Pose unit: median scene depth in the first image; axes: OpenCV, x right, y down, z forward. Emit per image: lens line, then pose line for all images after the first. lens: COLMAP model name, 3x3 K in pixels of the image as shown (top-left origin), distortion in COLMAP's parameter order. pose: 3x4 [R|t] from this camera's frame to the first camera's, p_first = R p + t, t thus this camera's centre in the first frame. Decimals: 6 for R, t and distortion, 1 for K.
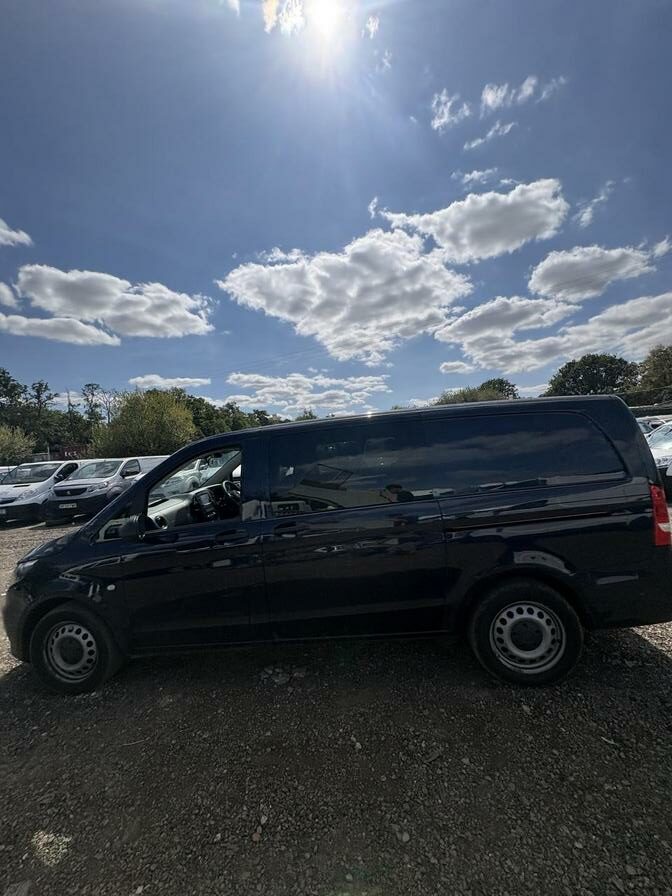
lens RADIAL K [[359.2, 0, 335.0], [0, 359.2, 448.1], [0, 0, 1]] dist [-0.000385, 0.000401]
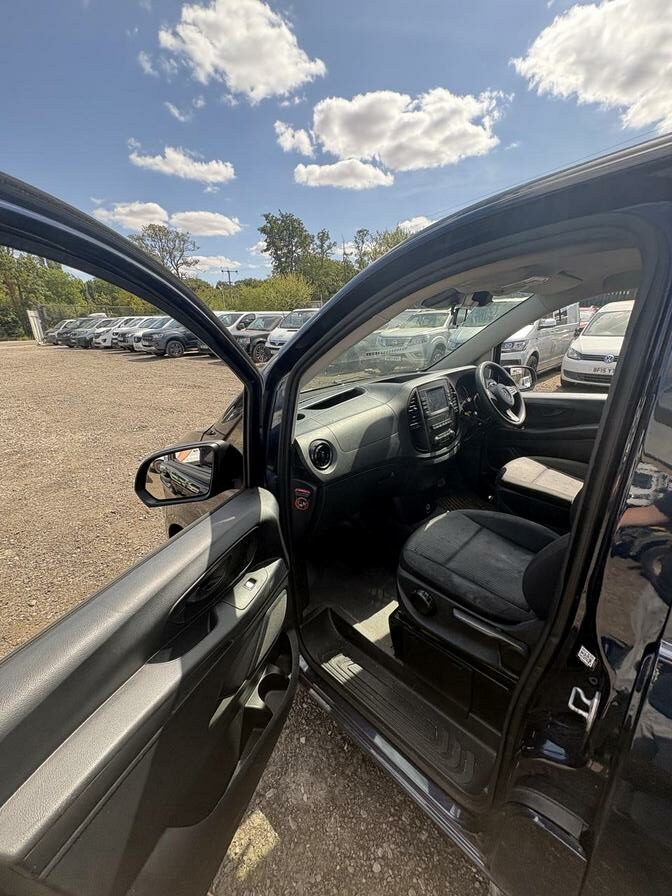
lens RADIAL K [[357.5, 0, 336.0], [0, 357.5, 448.0], [0, 0, 1]] dist [-0.000582, 0.000178]
pose [[0.788850, 0.266248, -0.553921, -0.052208], [-0.039272, 0.921286, 0.386898, 0.006132], [0.613330, -0.283451, 0.737212, 0.153524]]
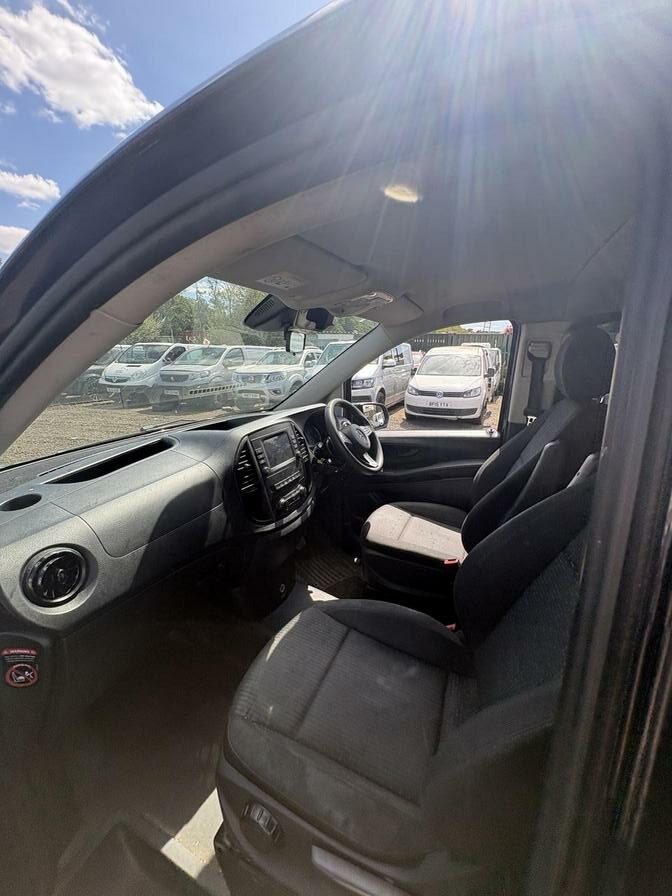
lens RADIAL K [[355.0, 0, 337.2], [0, 355.0, 447.1], [0, 0, 1]] dist [0.007579, -0.000142]
pose [[0.954918, 0.153333, -0.254204, -0.059795], [-0.082518, 0.959637, 0.268862, 0.010630], [0.285169, -0.235765, 0.929028, 0.191065]]
